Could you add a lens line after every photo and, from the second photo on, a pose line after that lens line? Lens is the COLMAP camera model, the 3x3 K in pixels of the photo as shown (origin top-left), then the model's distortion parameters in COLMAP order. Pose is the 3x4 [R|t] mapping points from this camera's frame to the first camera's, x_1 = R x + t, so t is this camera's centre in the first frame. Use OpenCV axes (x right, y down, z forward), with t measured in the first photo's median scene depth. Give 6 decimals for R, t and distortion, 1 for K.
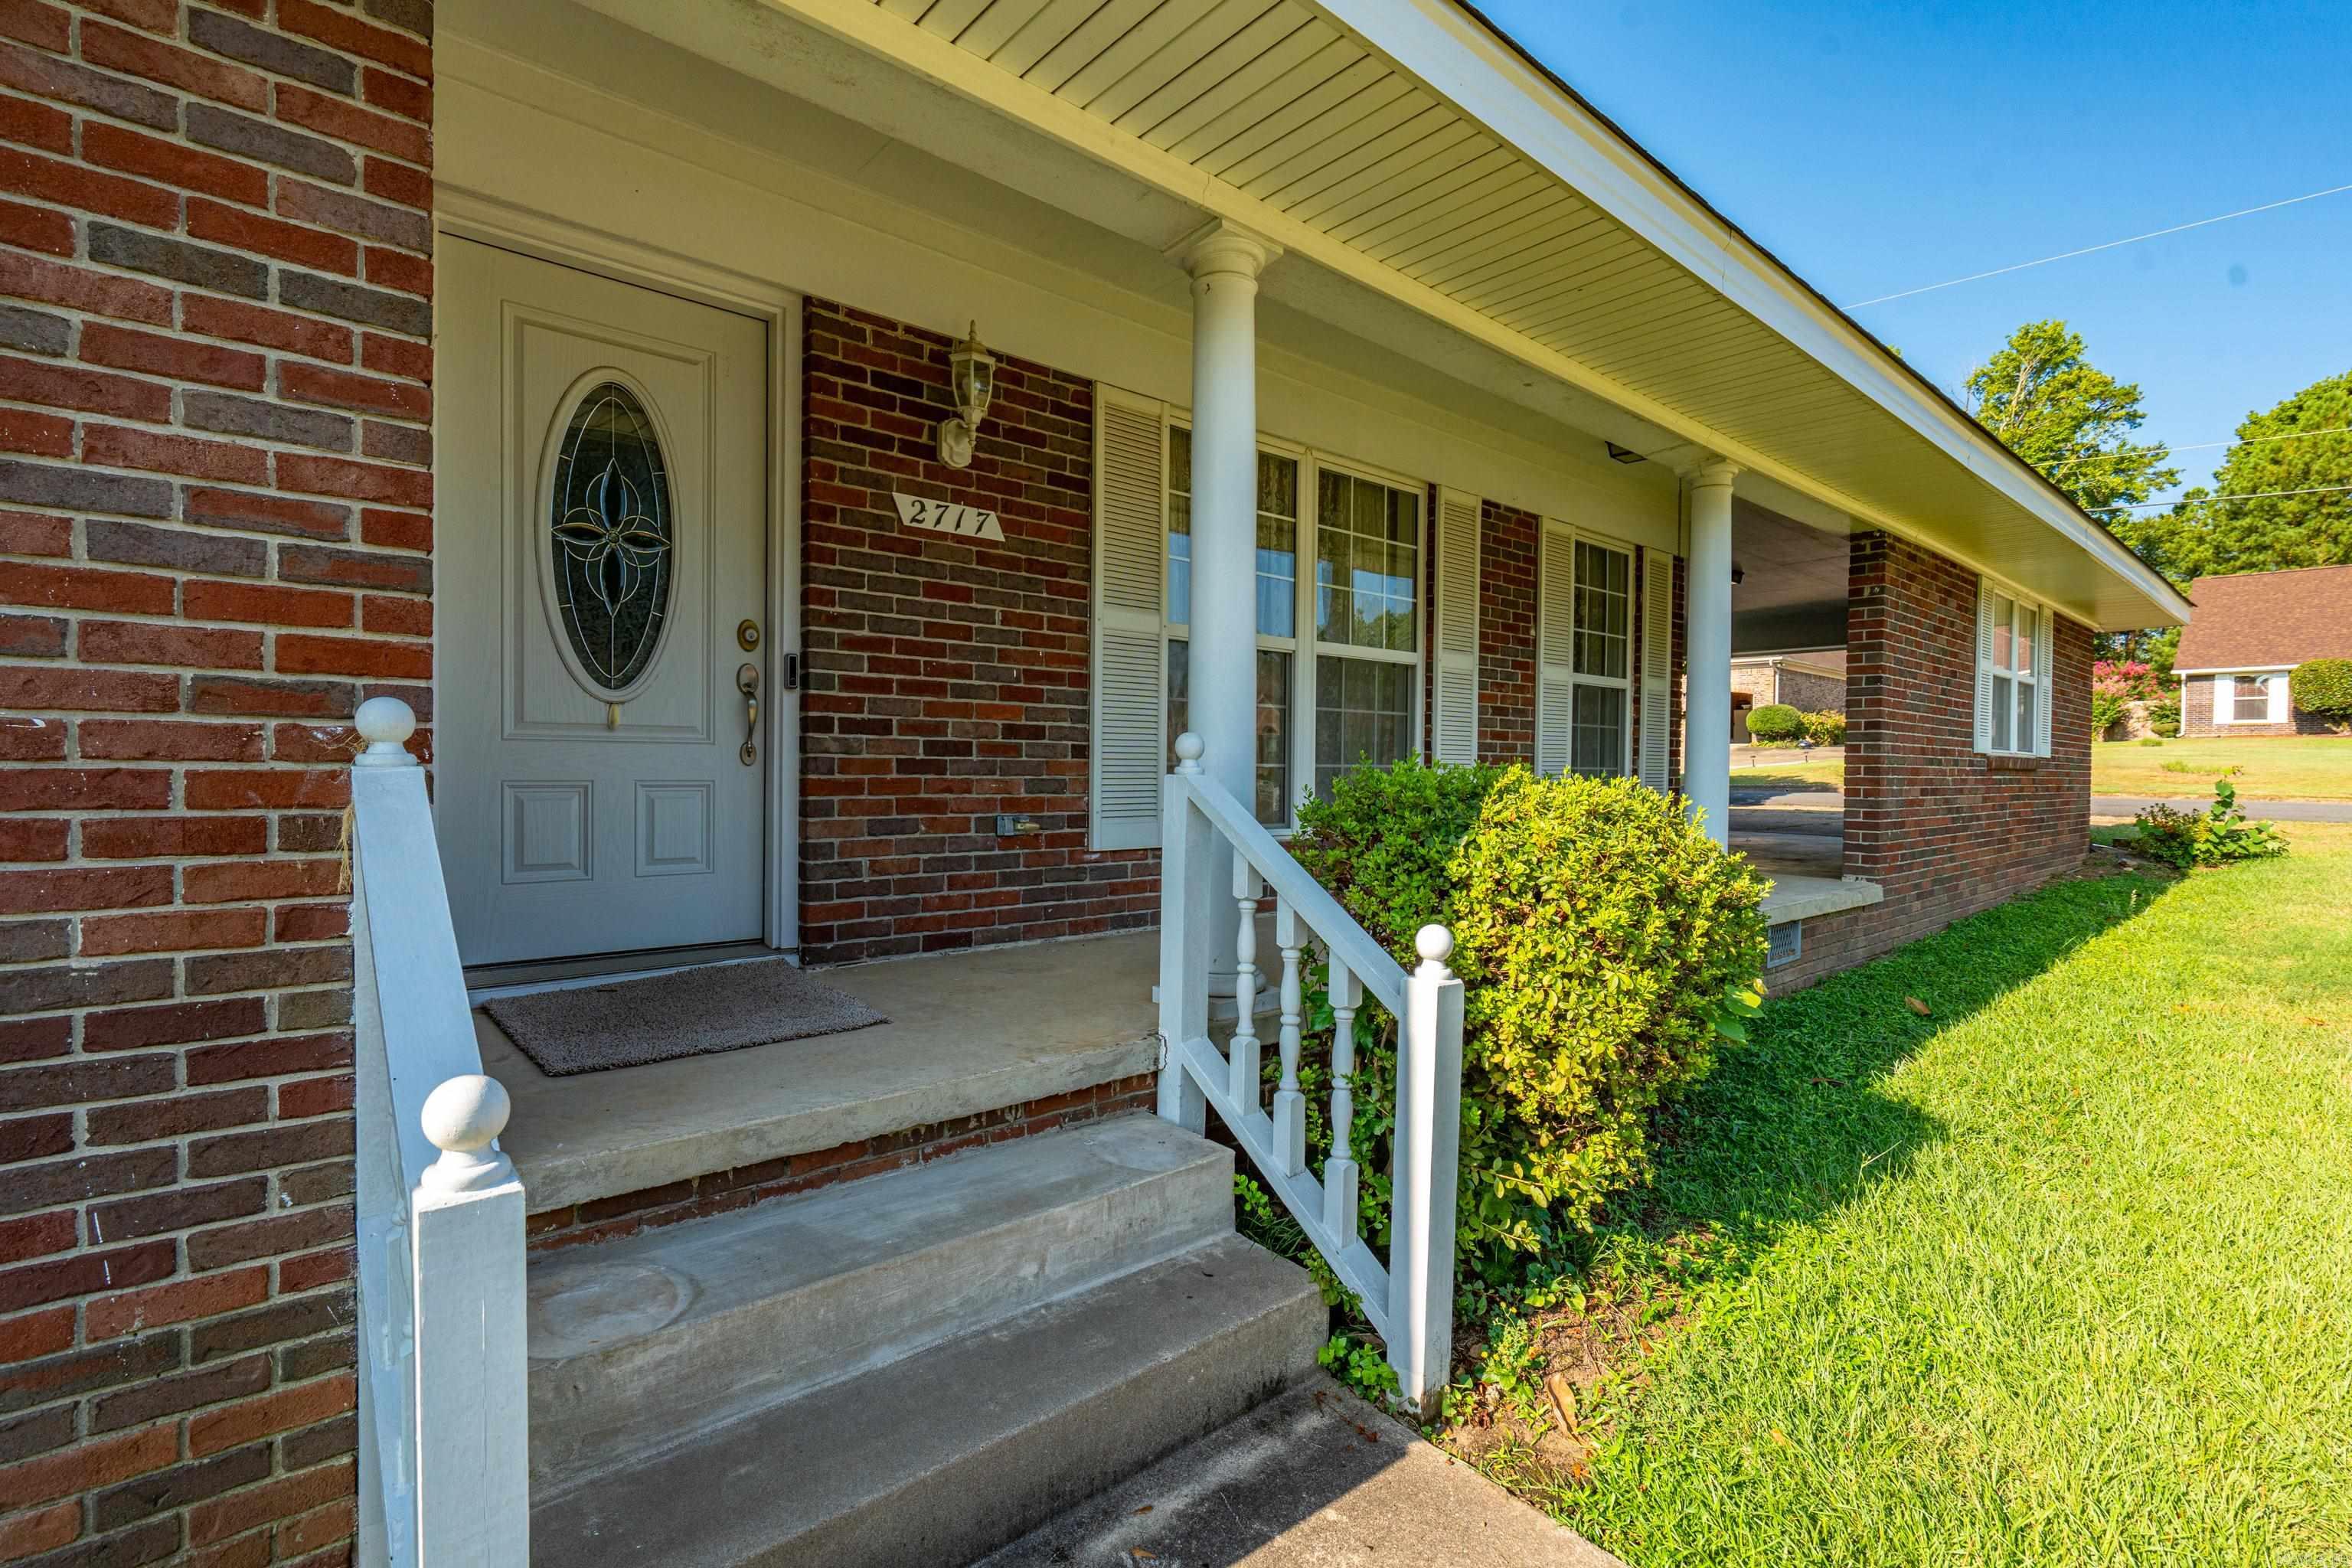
lens RADIAL K [[1077.2, 0, 1171.1], [0, 1077.2, 789.7], [0, 0, 1]] dist [-0.004719, 0.001105]
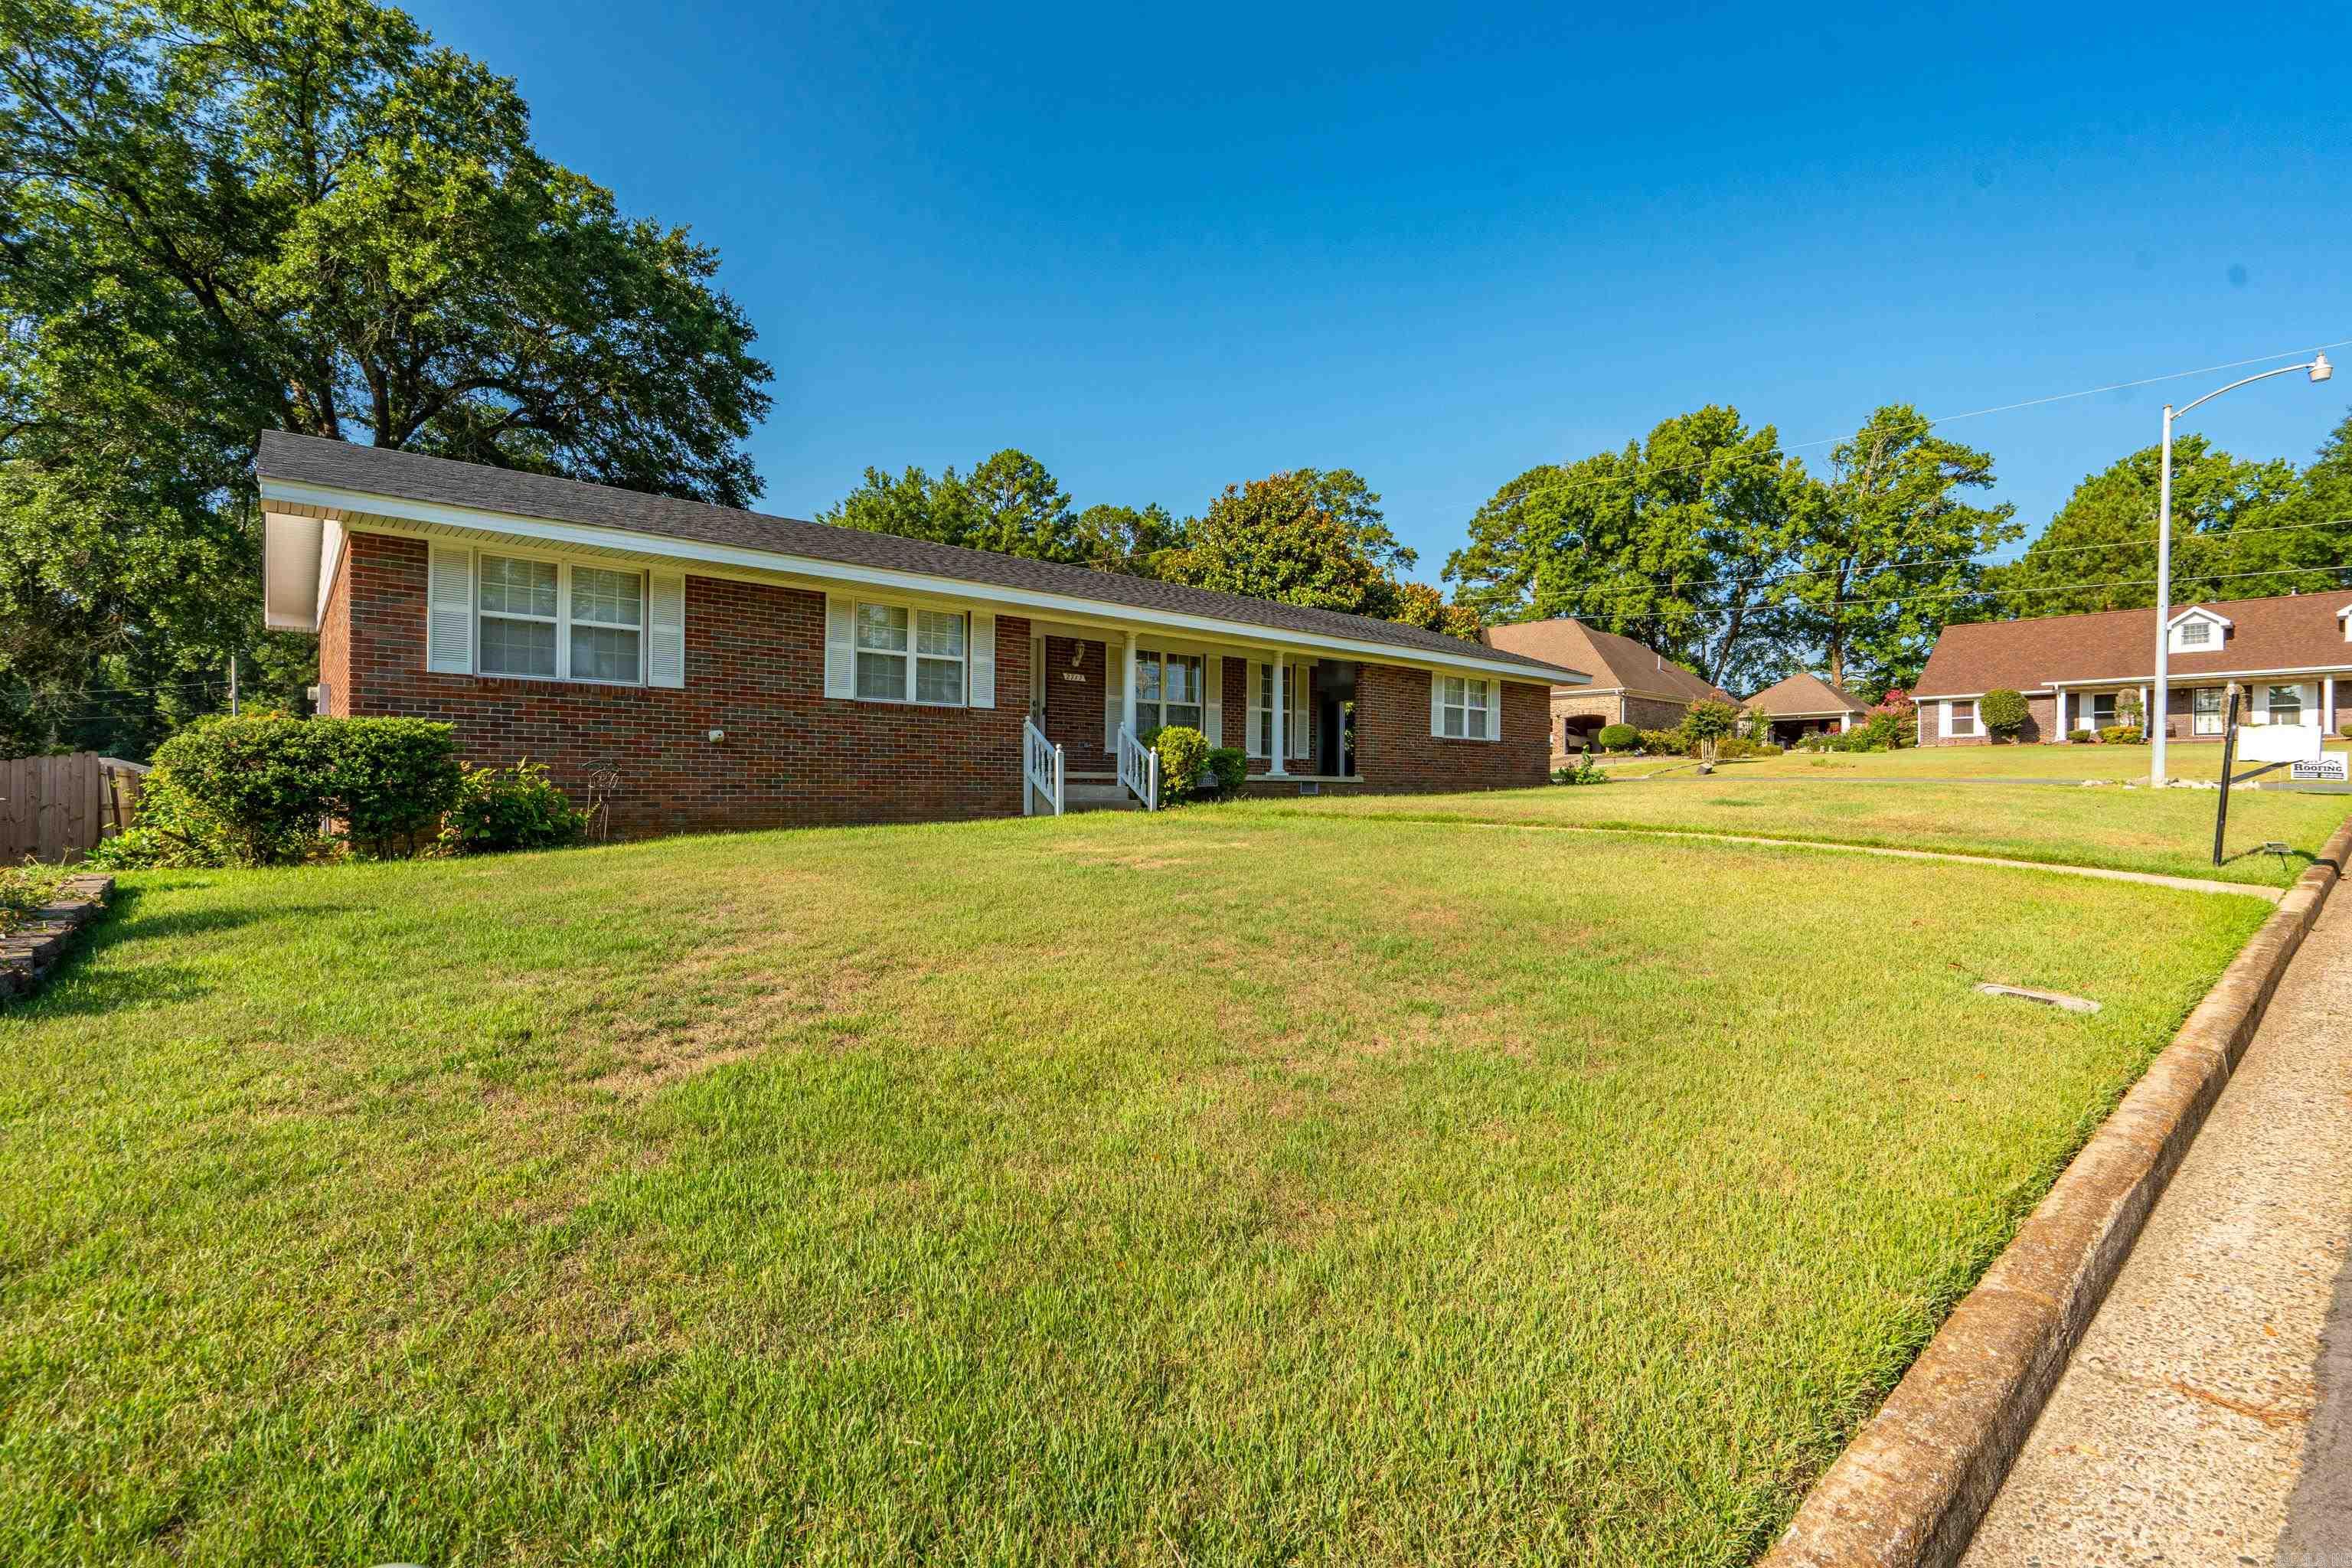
lens RADIAL K [[1077.2, 0, 1174.8], [0, 1077.2, 787.2], [0, 0, 1]] dist [-0.004719, 0.001105]
pose [[0.999989, -0.003545, -0.002937, 0.213337], [0.003469, 0.999673, -0.025331, 0.302918], [0.003026, 0.025321, 0.999675, -3.248927]]
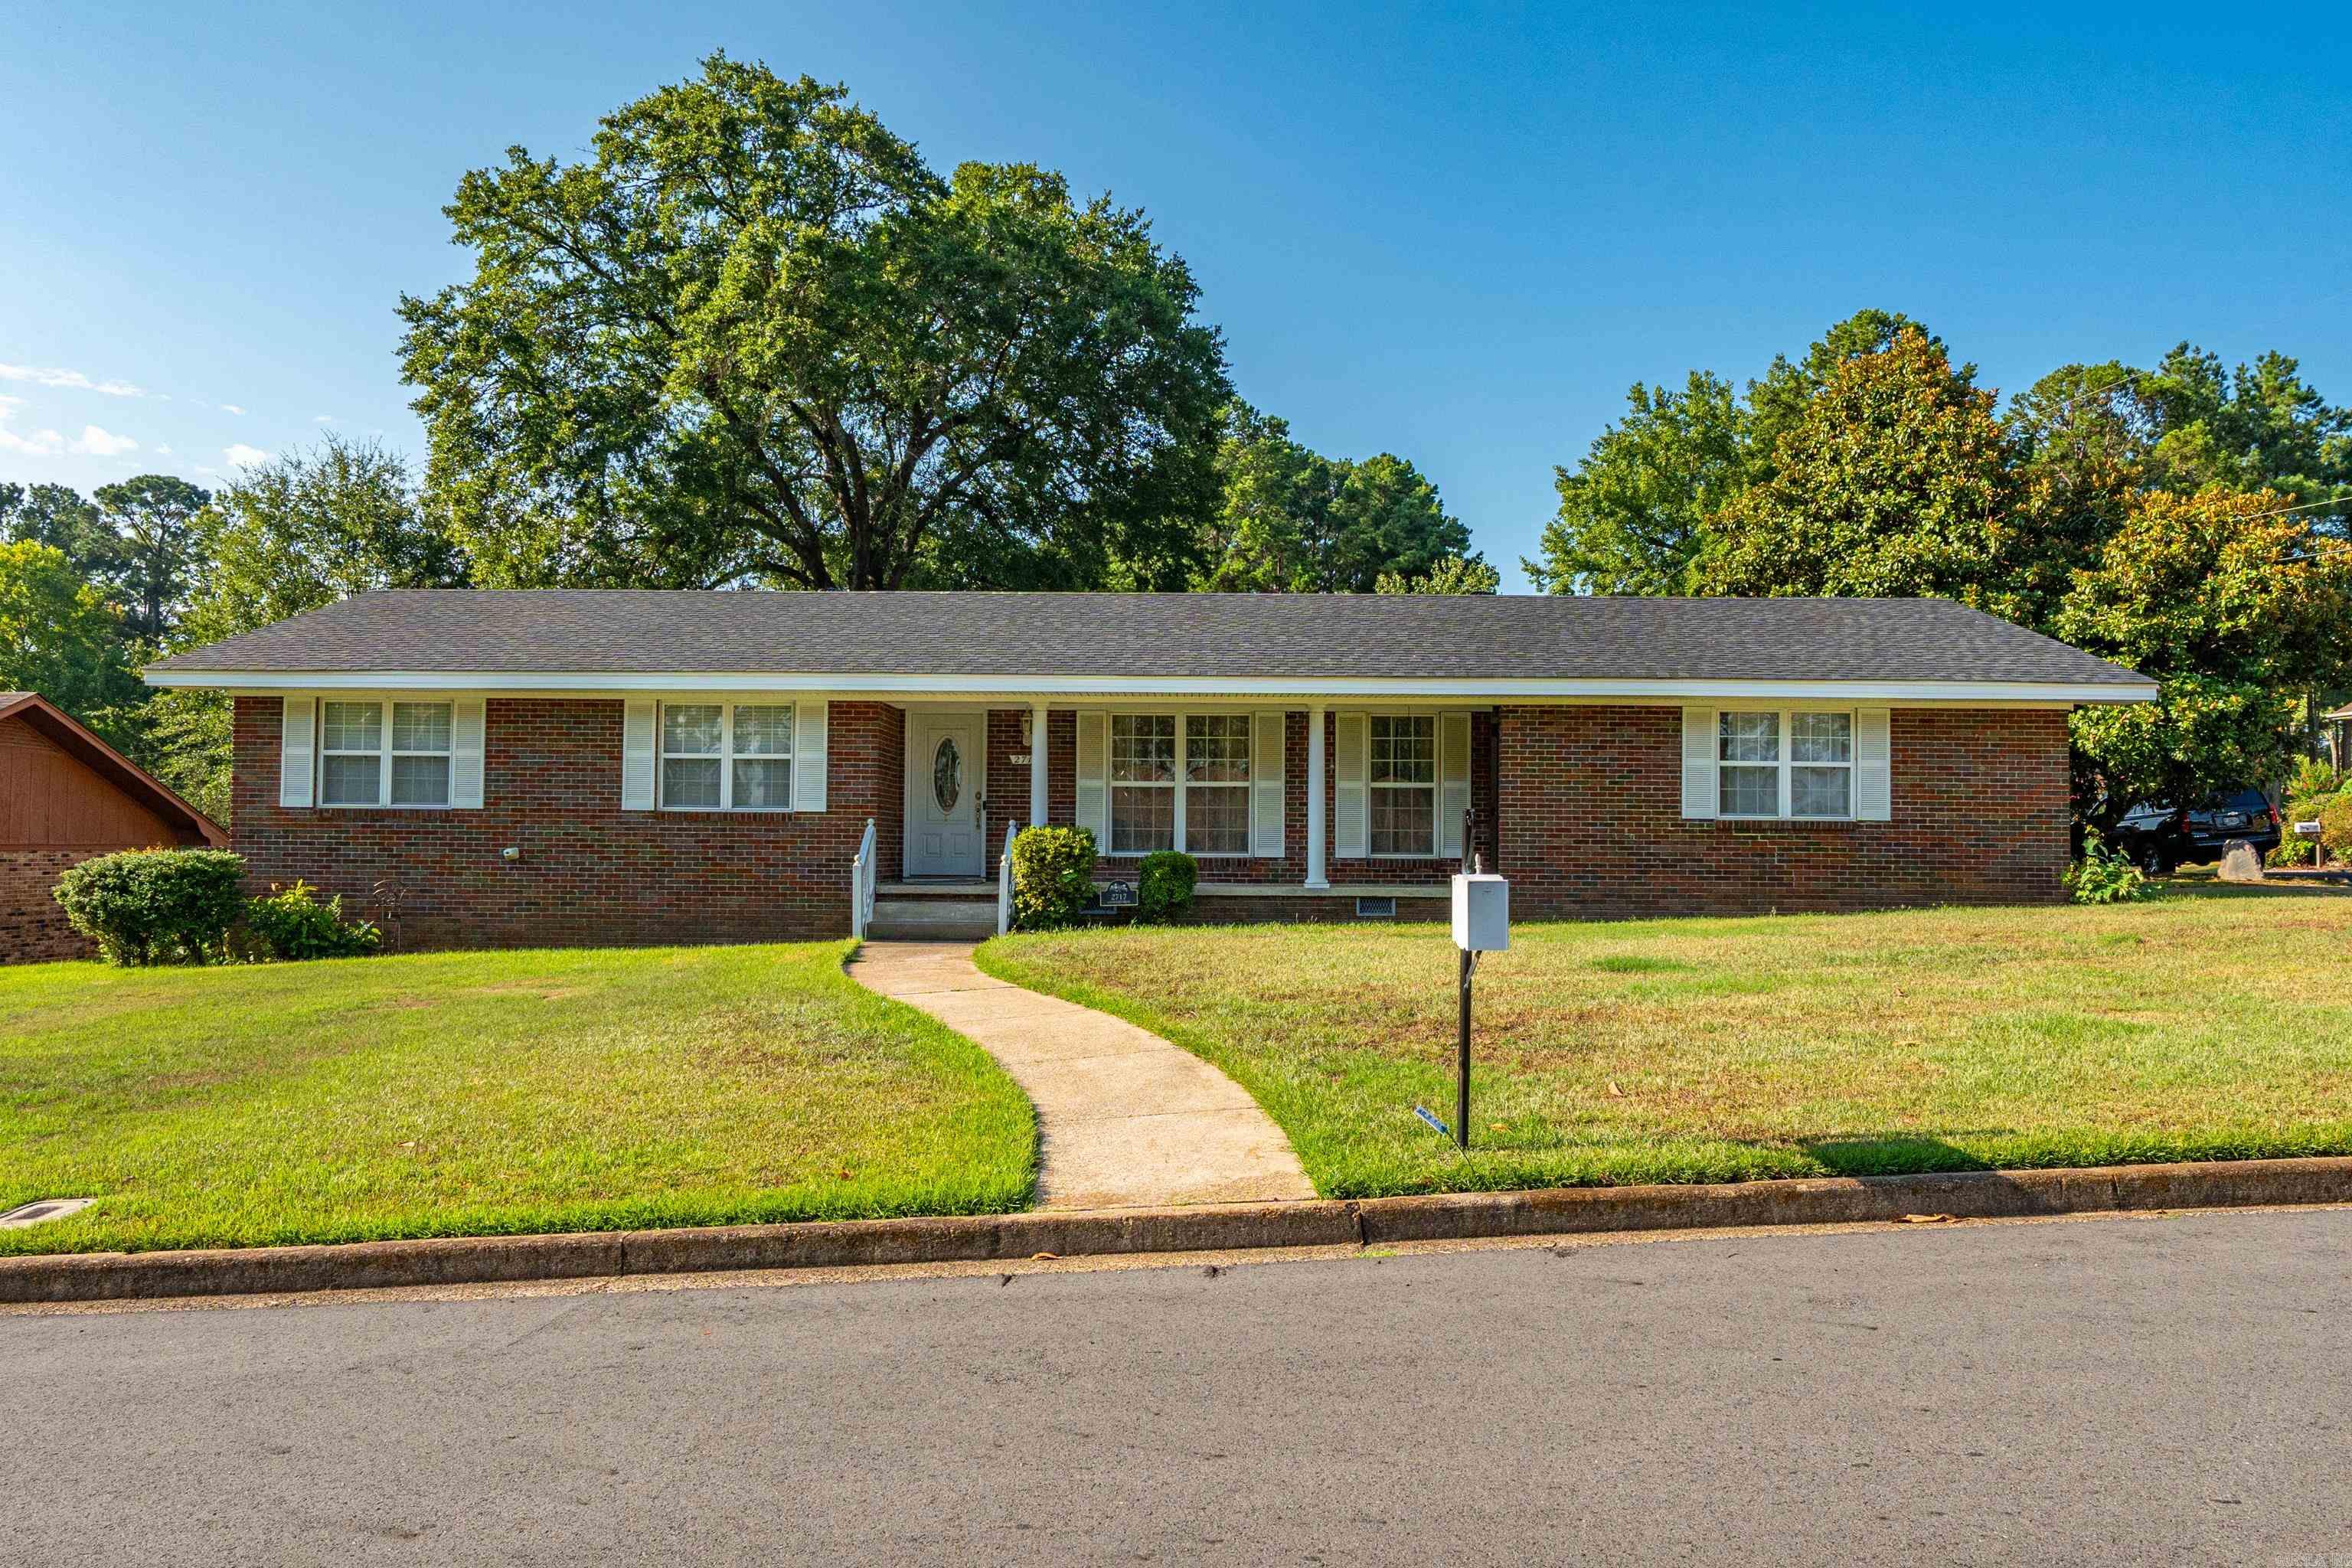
lens RADIAL K [[1664.4, 0, 1160.5], [0, 1664.4, 784.6], [0, 0, 1]] dist [-0.004775, -0.003930]
pose [[0.744041, -0.029371, -0.667488, 3.439342], [-0.014419, 0.998095, -0.059992, 0.139882], [0.667978, 0.054261, 0.742200, -2.524310]]
